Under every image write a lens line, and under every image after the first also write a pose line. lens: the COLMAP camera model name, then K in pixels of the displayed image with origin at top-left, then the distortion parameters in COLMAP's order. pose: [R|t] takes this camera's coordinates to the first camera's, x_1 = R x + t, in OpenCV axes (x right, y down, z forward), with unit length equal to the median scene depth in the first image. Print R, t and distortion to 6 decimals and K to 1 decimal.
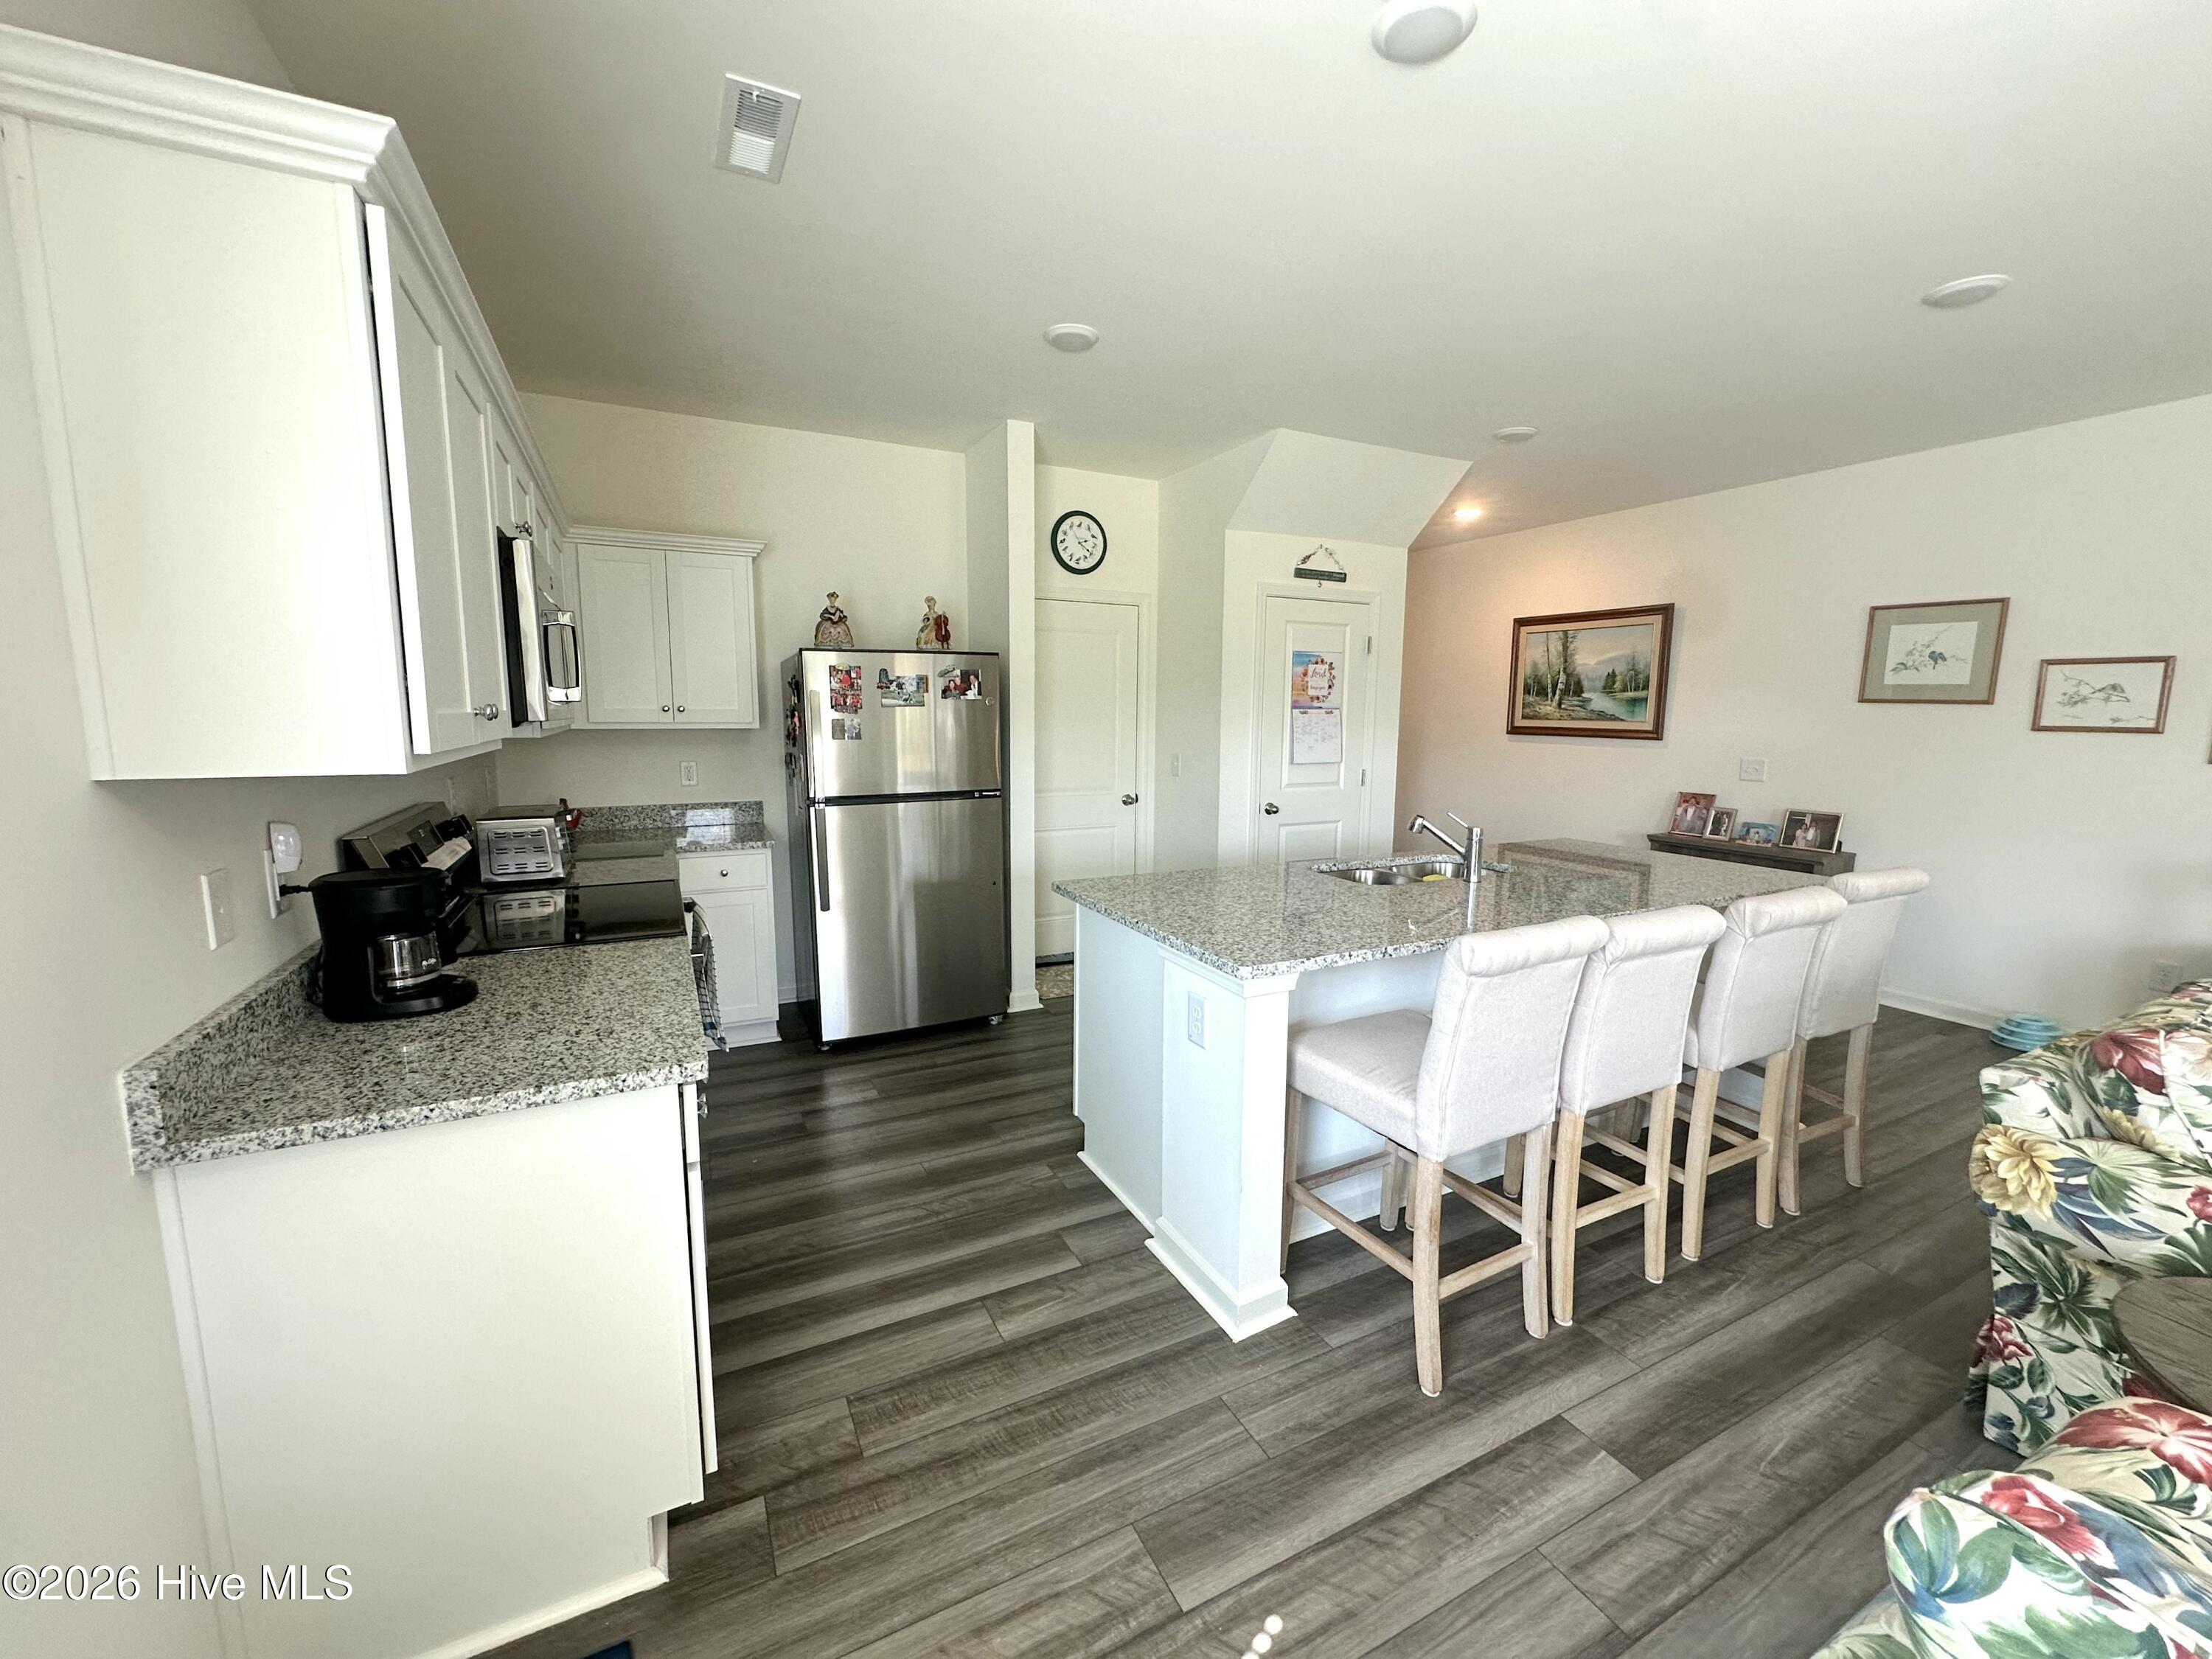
lens RADIAL K [[889.9, 0, 1118.2], [0, 889.9, 823.6], [0, 0, 1]] dist [-0.006392, 0.001703]
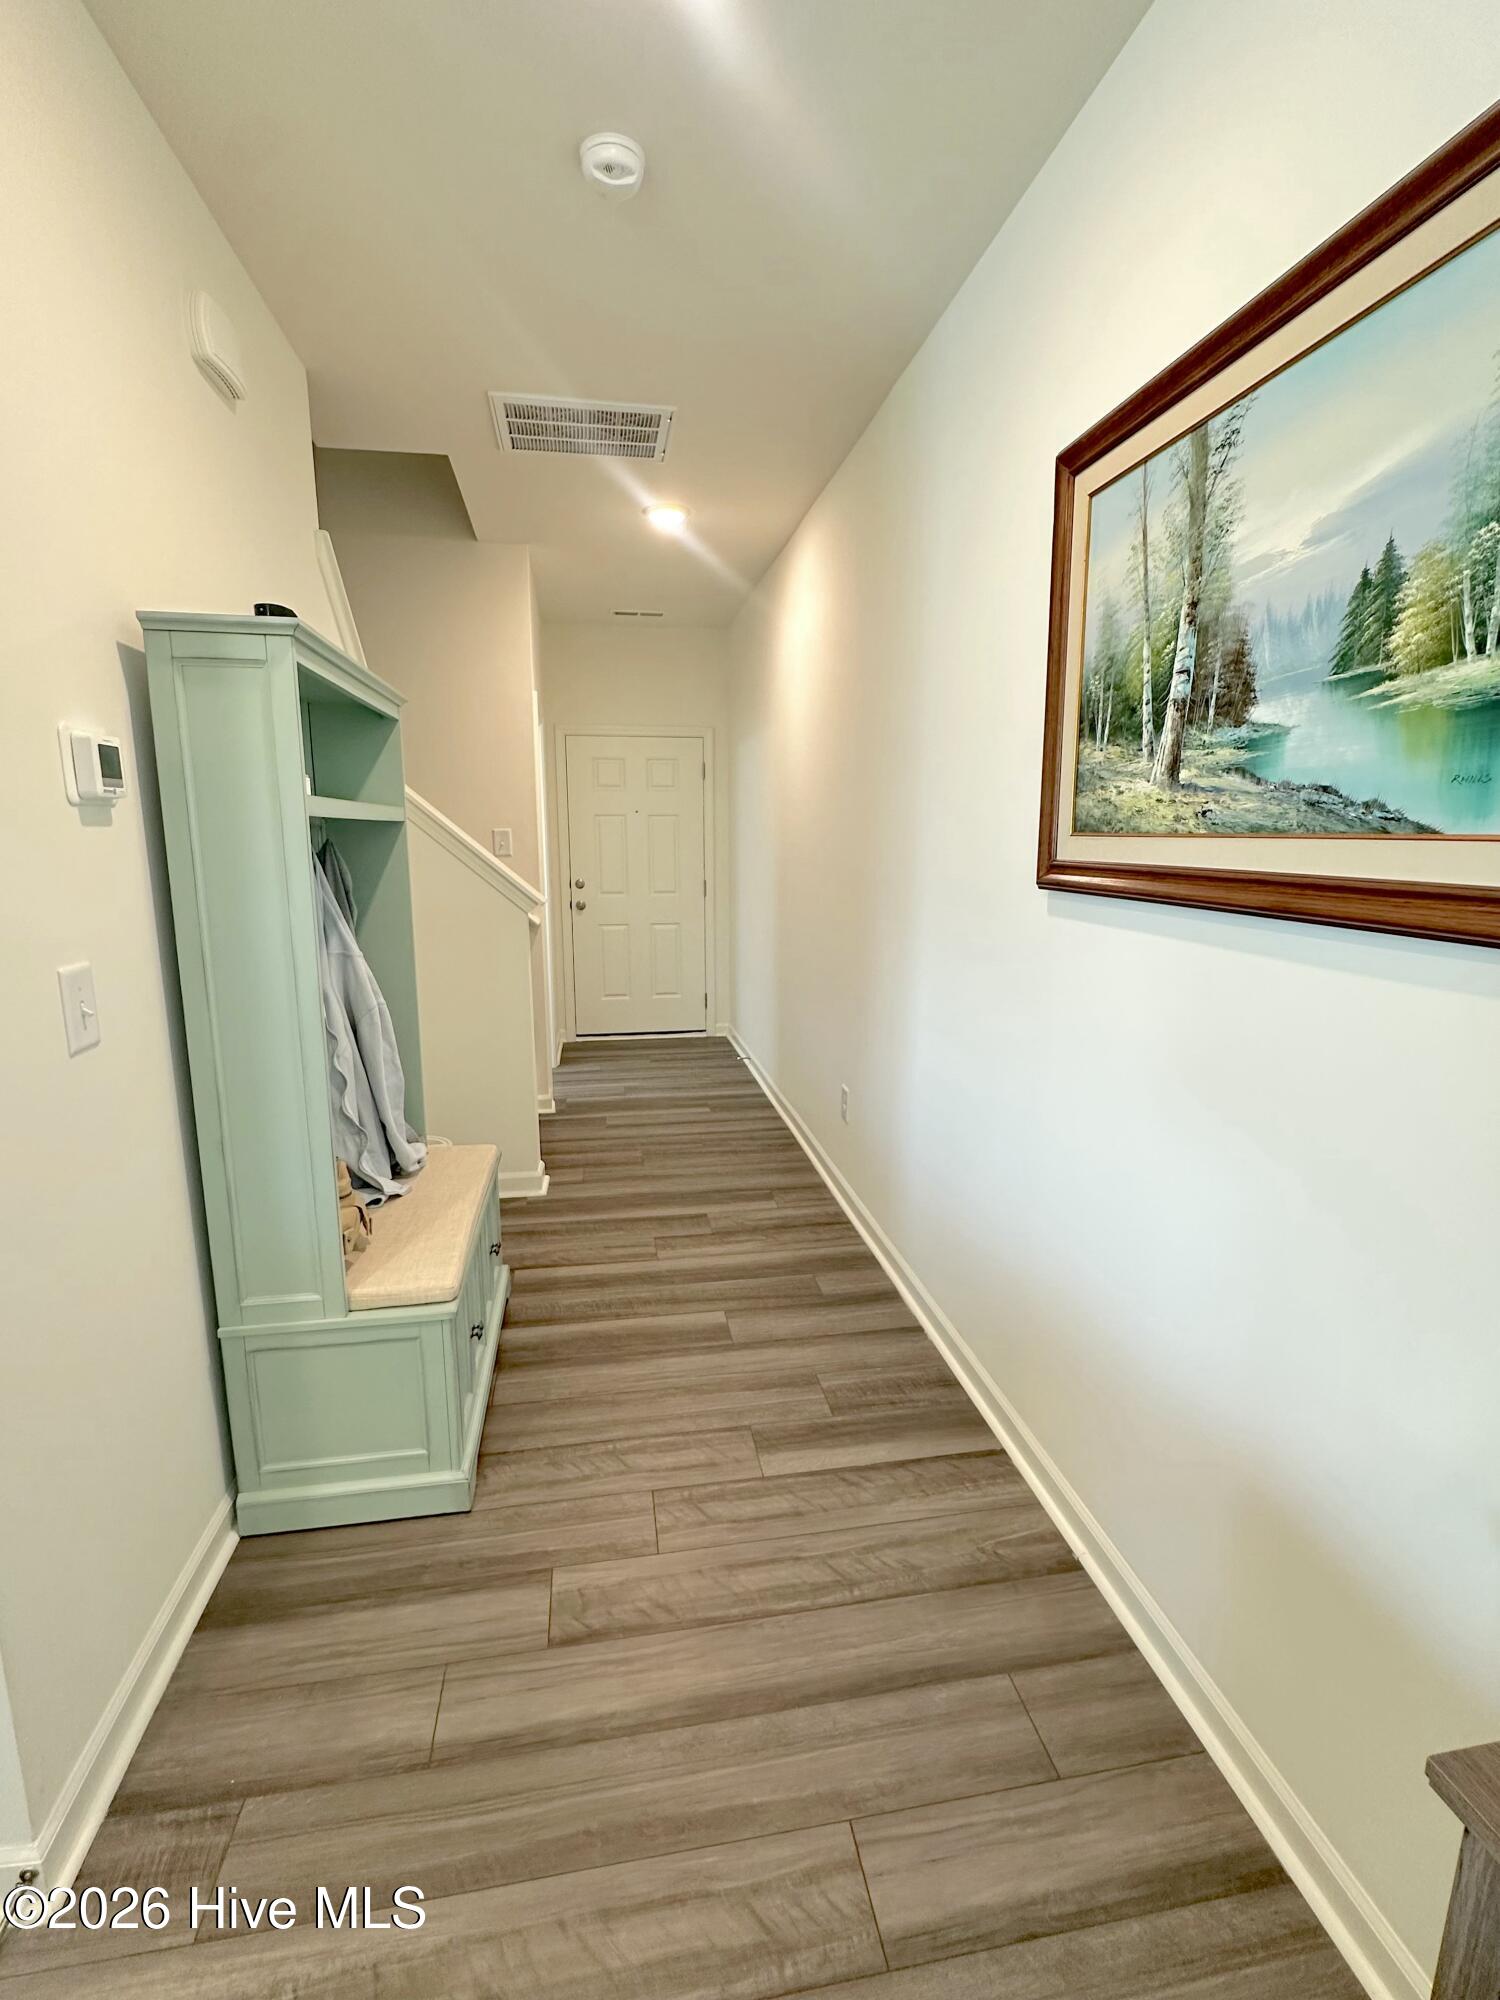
lens RADIAL K [[876.1, 0, 737.3], [0, 876.1, 996.4], [0, 0, 1]] dist [0.000343, 0.000062]
pose [[0.949868, 0.056276, -0.307544, 0.464627], [-0.038883, 0.997294, 0.062399, -0.083793], [0.310223, -0.047312, 0.949486, 0.743066]]
